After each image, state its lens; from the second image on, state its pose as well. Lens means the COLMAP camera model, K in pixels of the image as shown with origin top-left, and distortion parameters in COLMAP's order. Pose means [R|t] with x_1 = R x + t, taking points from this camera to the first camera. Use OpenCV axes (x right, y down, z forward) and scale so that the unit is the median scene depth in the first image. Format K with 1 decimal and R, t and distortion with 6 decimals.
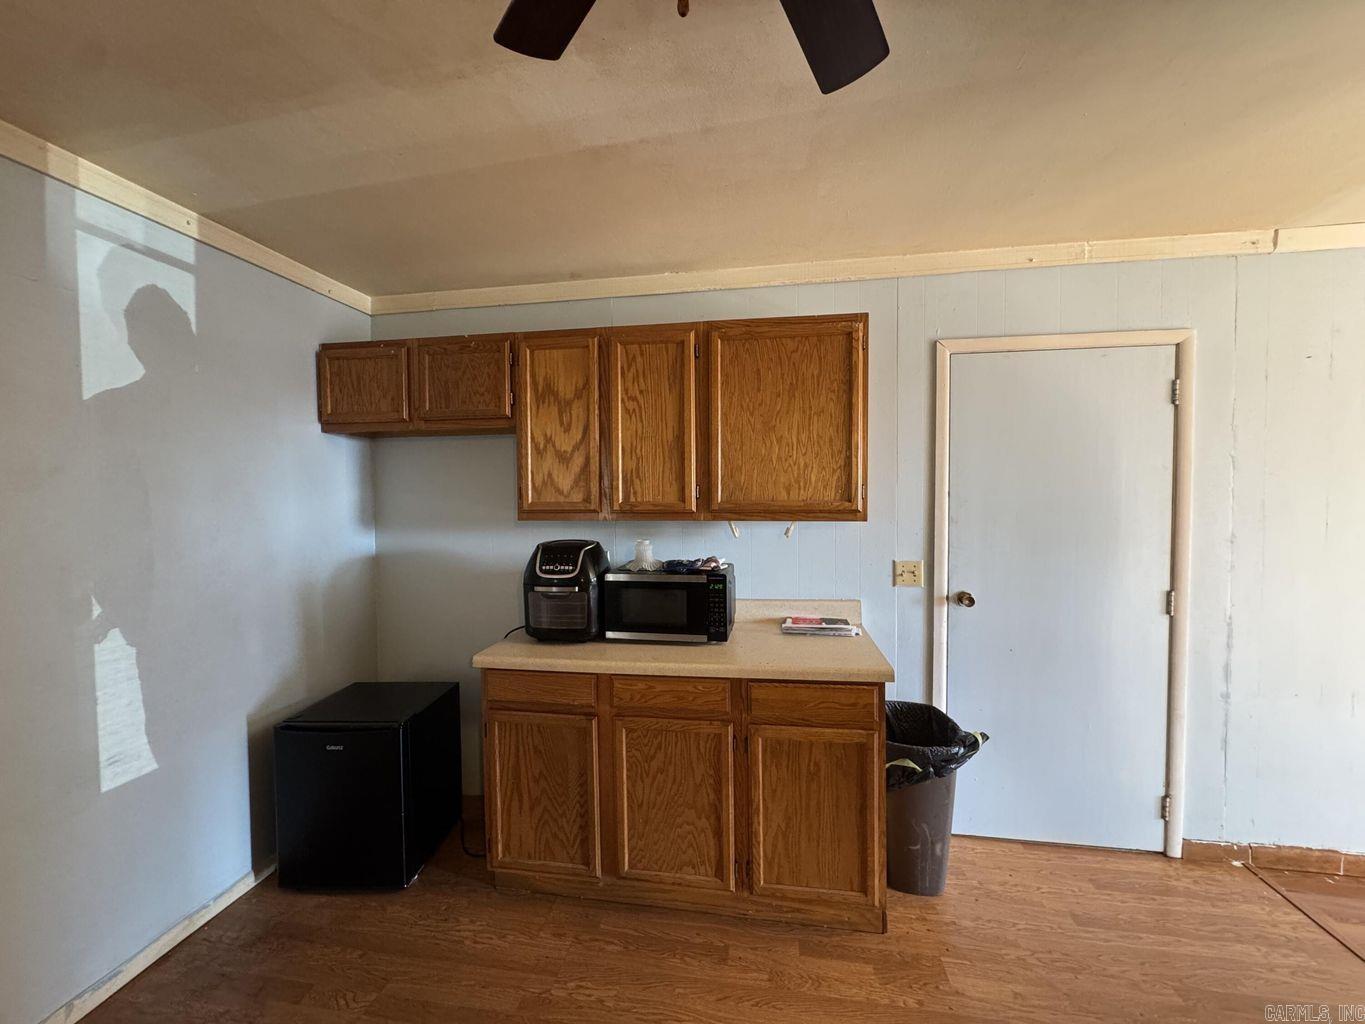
lens RADIAL K [[542.9, 0, 680.5], [0, 542.9, 511.5], [0, 0, 1]] dist [-0.002606, 0.000569]
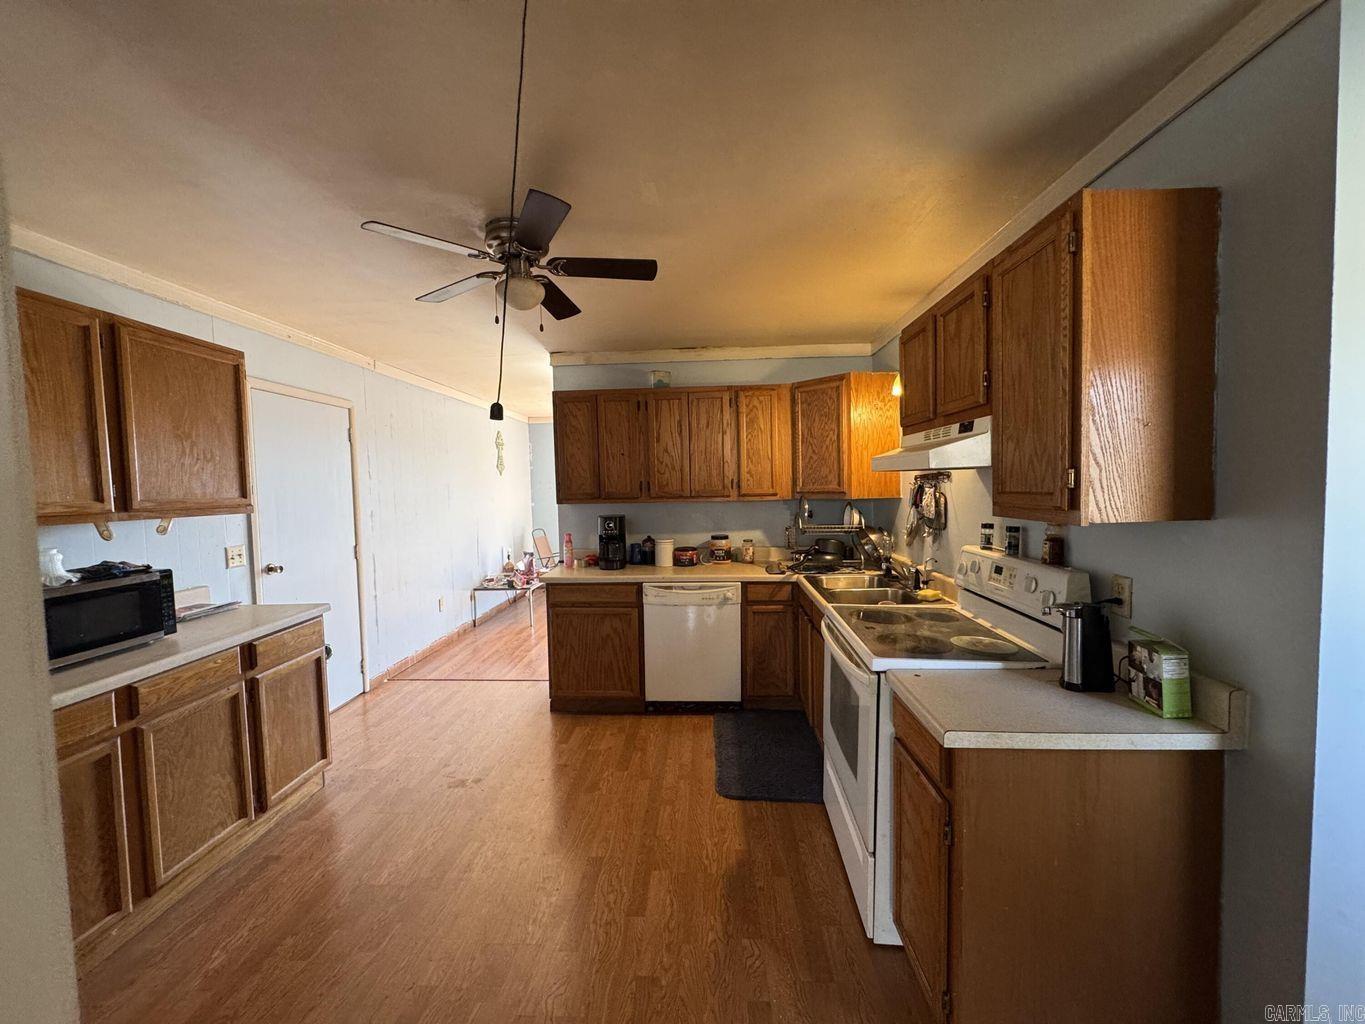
lens RADIAL K [[542.9, 0, 680.1], [0, 542.9, 510.1], [0, 0, 1]] dist [-0.002606, 0.000569]
pose [[-0.113786, -0.036709, 0.992827, -1.016387], [0.058100, 0.997361, 0.043535, 0.013457], [-0.991805, 0.062637, -0.111353, 0.127234]]
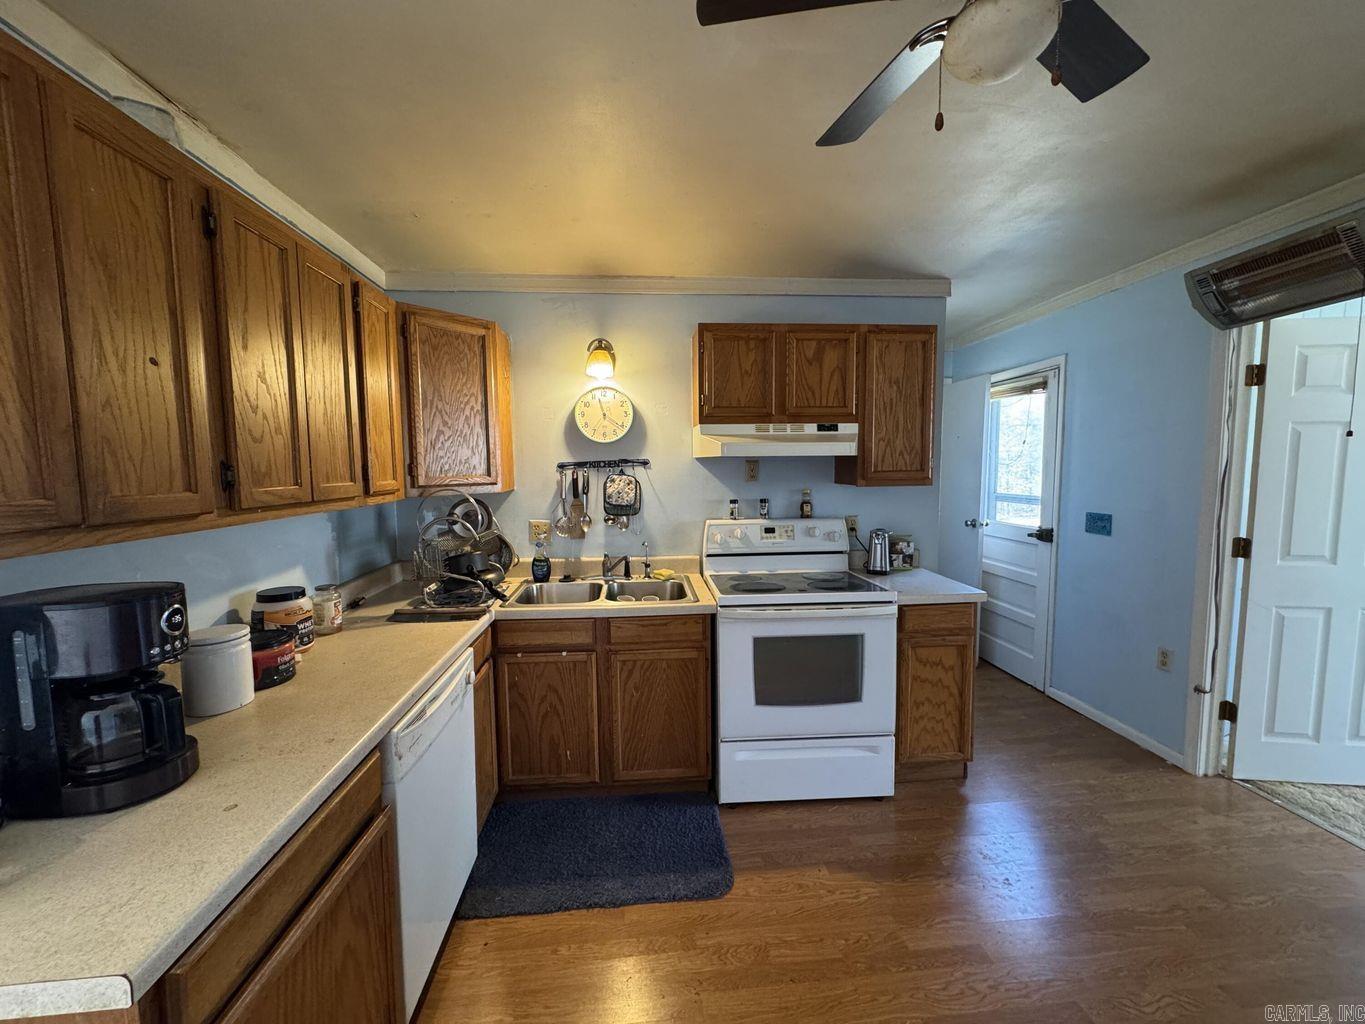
lens RADIAL K [[542.9, 0, 679.6], [0, 542.9, 510.4], [0, 0, 1]] dist [-0.002606, 0.000569]
pose [[-0.969753, 0.042758, -0.240313, 0.409086], [0.013930, 0.992628, 0.120401, -0.020094], [0.243689, 0.113412, -0.963199, 0.701900]]
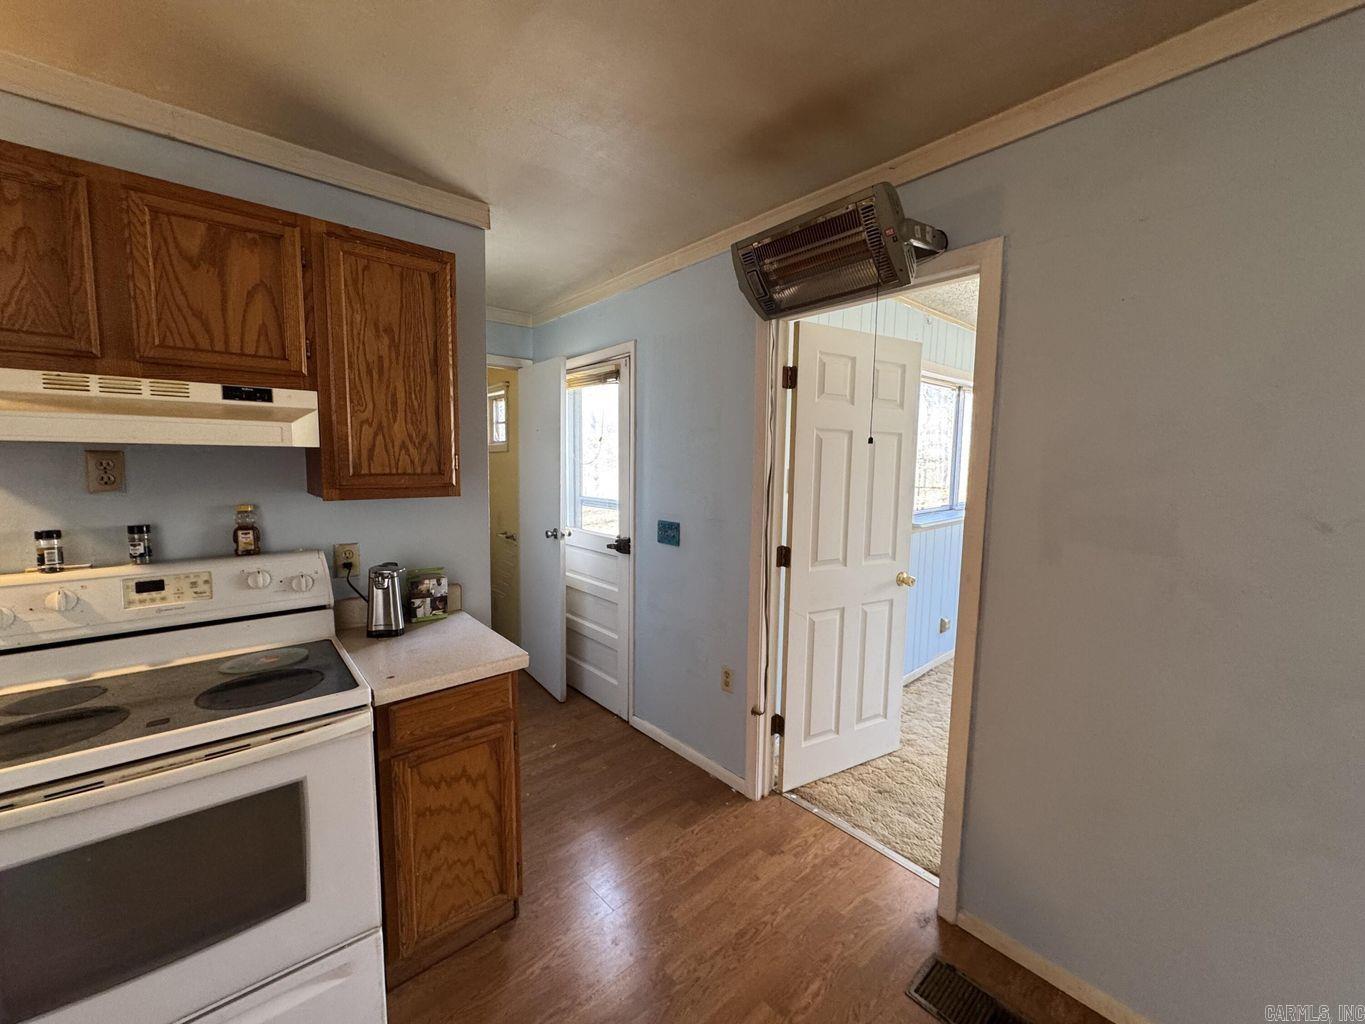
lens RADIAL K [[542.9, 0, 681.0], [0, 542.9, 510.6], [0, 0, 1]] dist [-0.002606, 0.000569]
pose [[-0.633172, 0.076390, -0.770232, -0.031914], [-0.032707, 0.991588, 0.125231, -0.012165], [0.773320, 0.104485, -0.625348, 0.421316]]
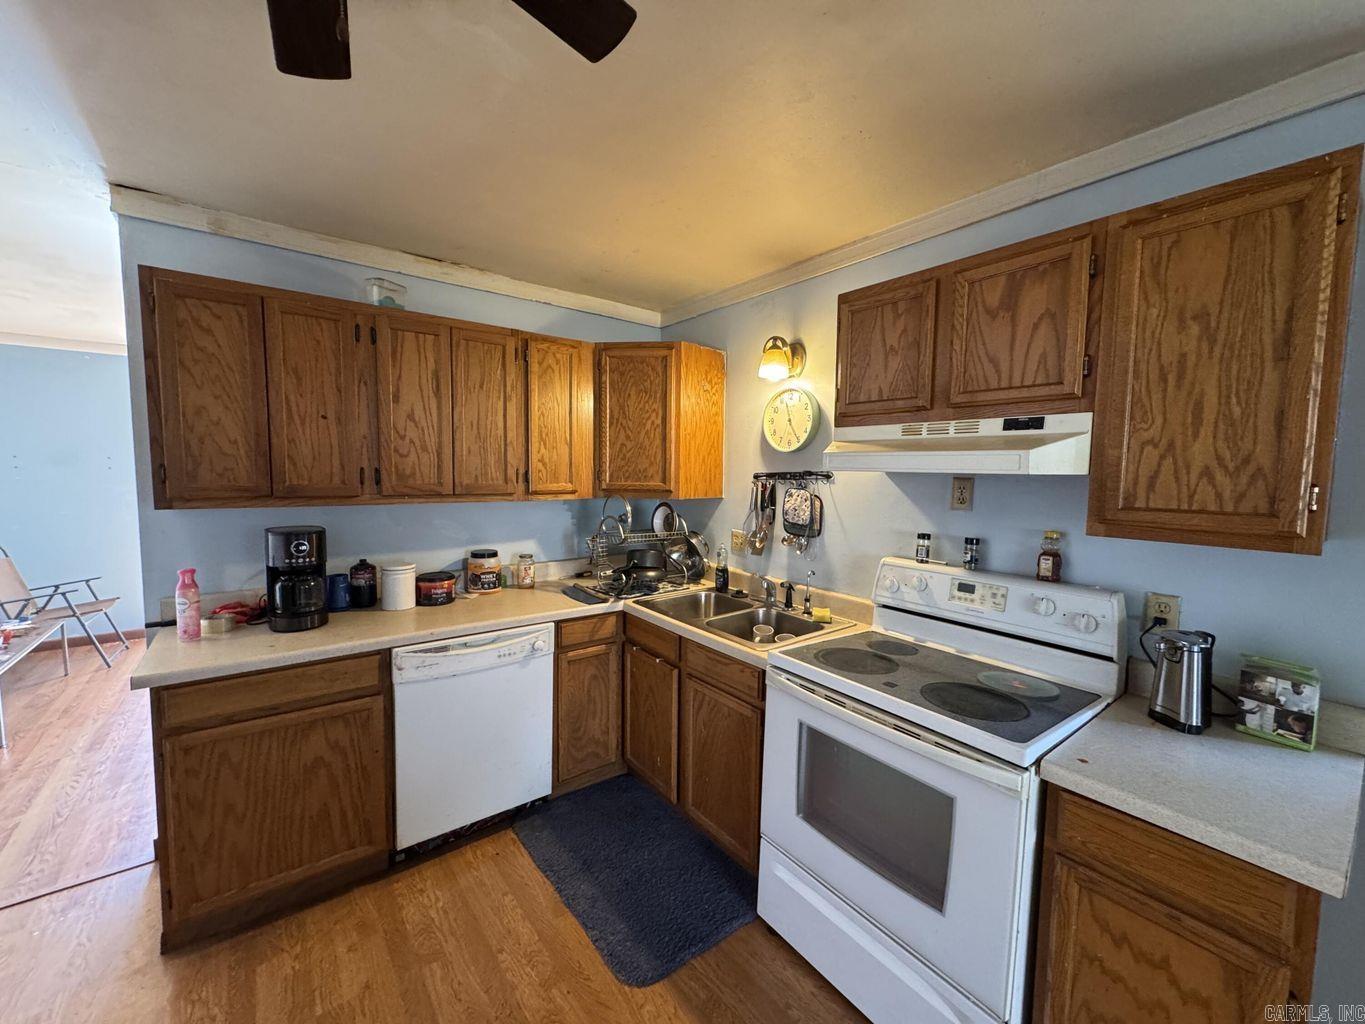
lens RADIAL K [[542.9, 0, 680.5], [0, 542.9, 510.4], [0, 0, 1]] dist [-0.002606, 0.000569]
pose [[-0.733644, -0.052412, 0.677510, -0.371999], [0.017201, 0.995269, 0.095620, -0.017277], [-0.679316, 0.081805, -0.729272, 0.387326]]
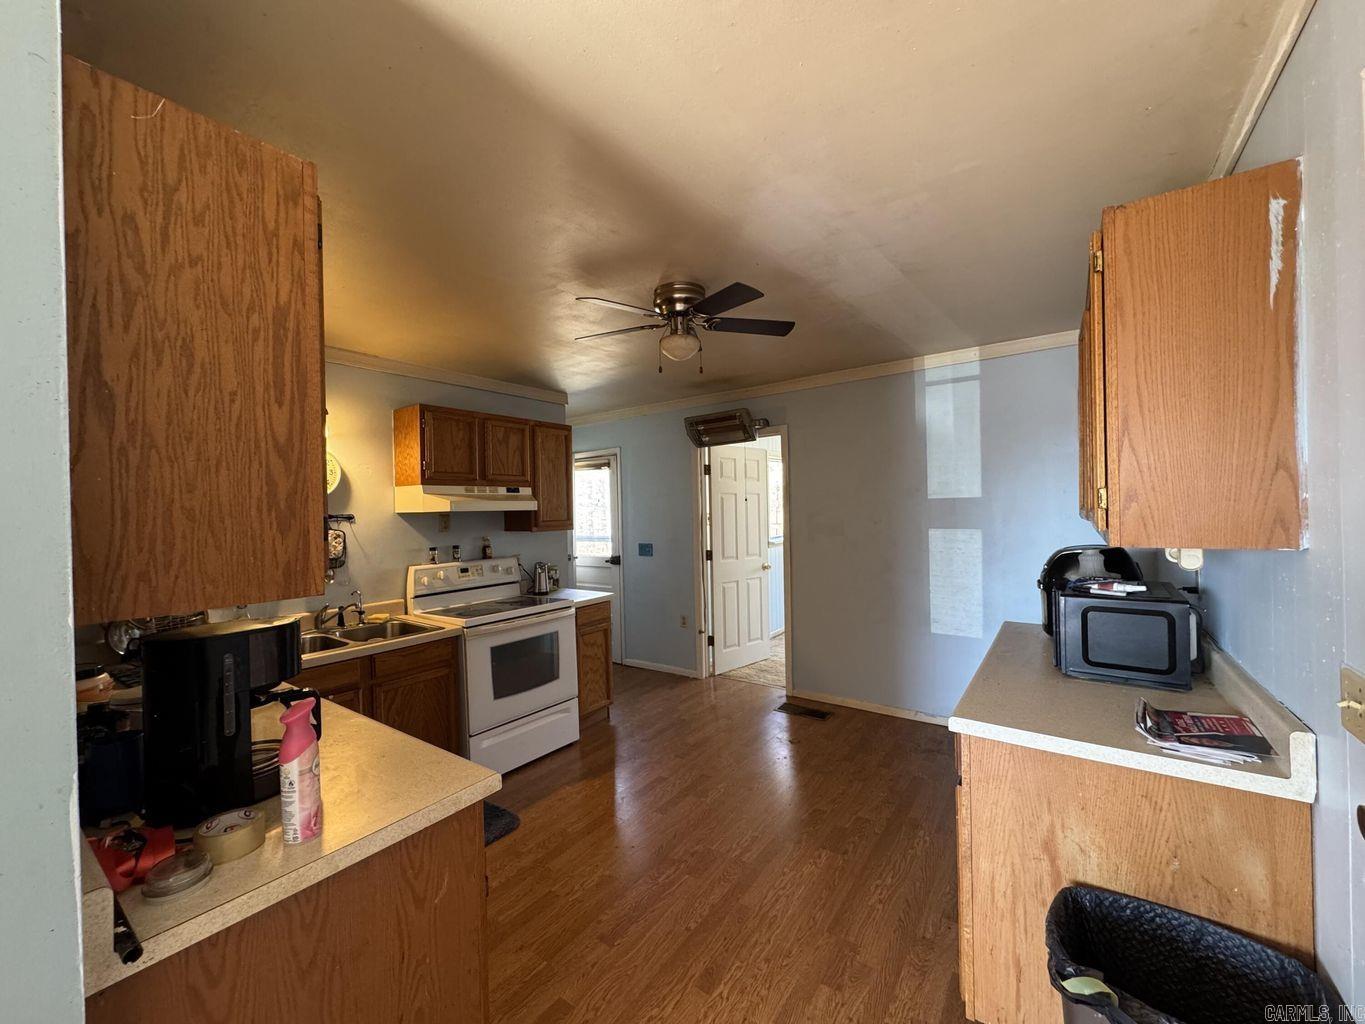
lens RADIAL K [[542.9, 0, 678.9], [0, 542.9, 510.1], [0, 0, 1]] dist [-0.002606, 0.000569]
pose [[-0.449685, 0.023423, -0.892880, 1.062899], [-0.001309, 0.999638, 0.026883, -0.037295], [0.893186, 0.013258, -0.449491, 0.804798]]
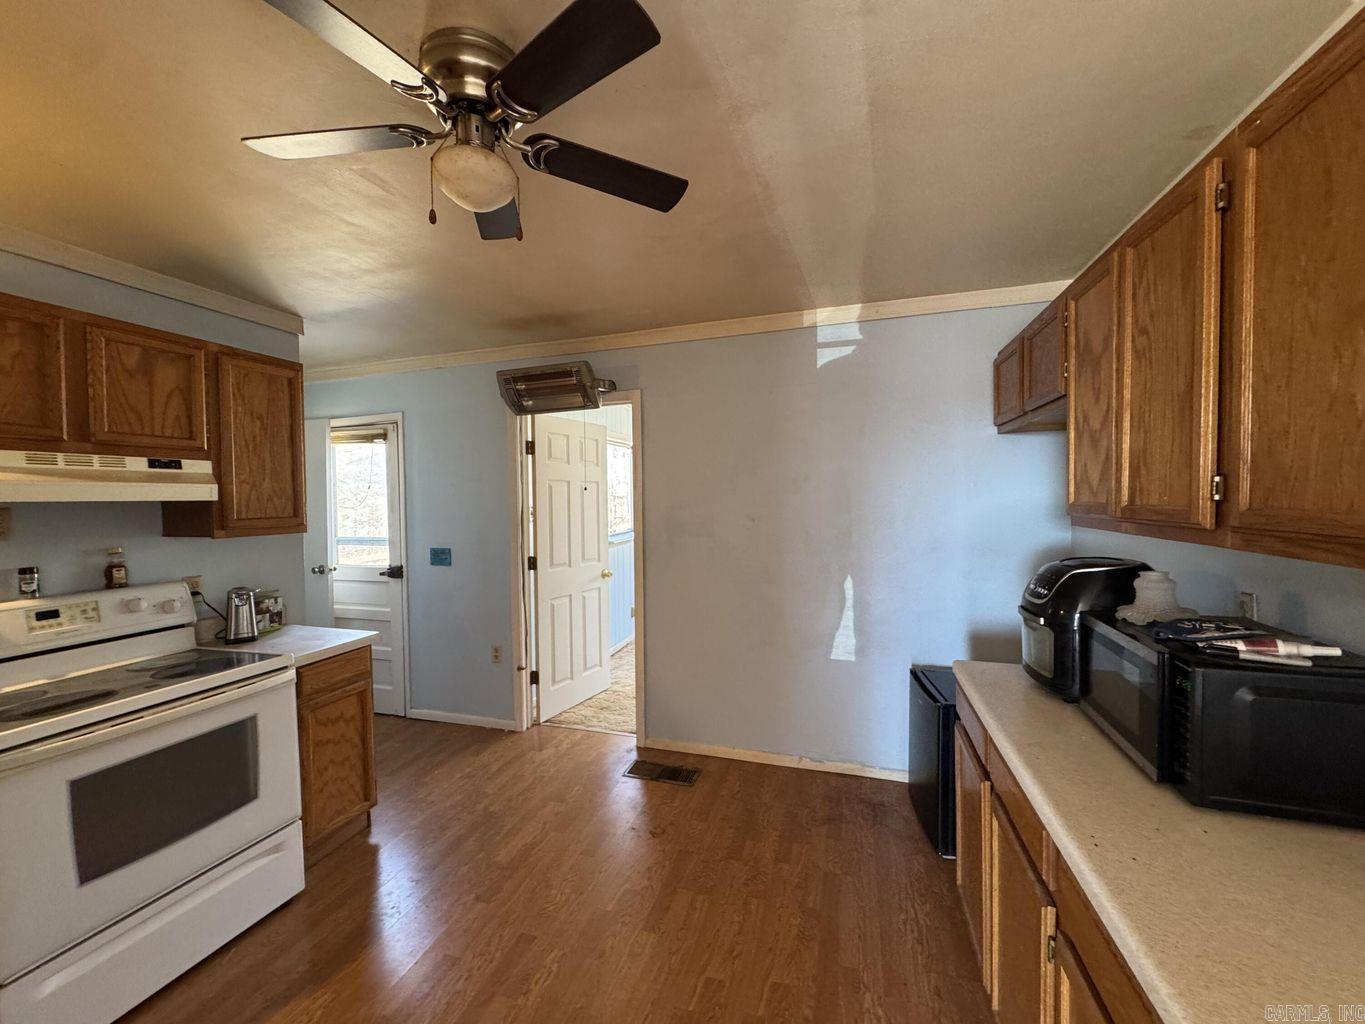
lens RADIAL K [[542.9, 0, 680.4], [0, 542.9, 511.5], [0, 0, 1]] dist [-0.002606, 0.000569]
pose [[-0.142897, 0.038697, -0.988981, 0.579914], [-0.018059, 0.998967, 0.041697, -0.026472], [0.989573, 0.023819, -0.142051, 0.591083]]
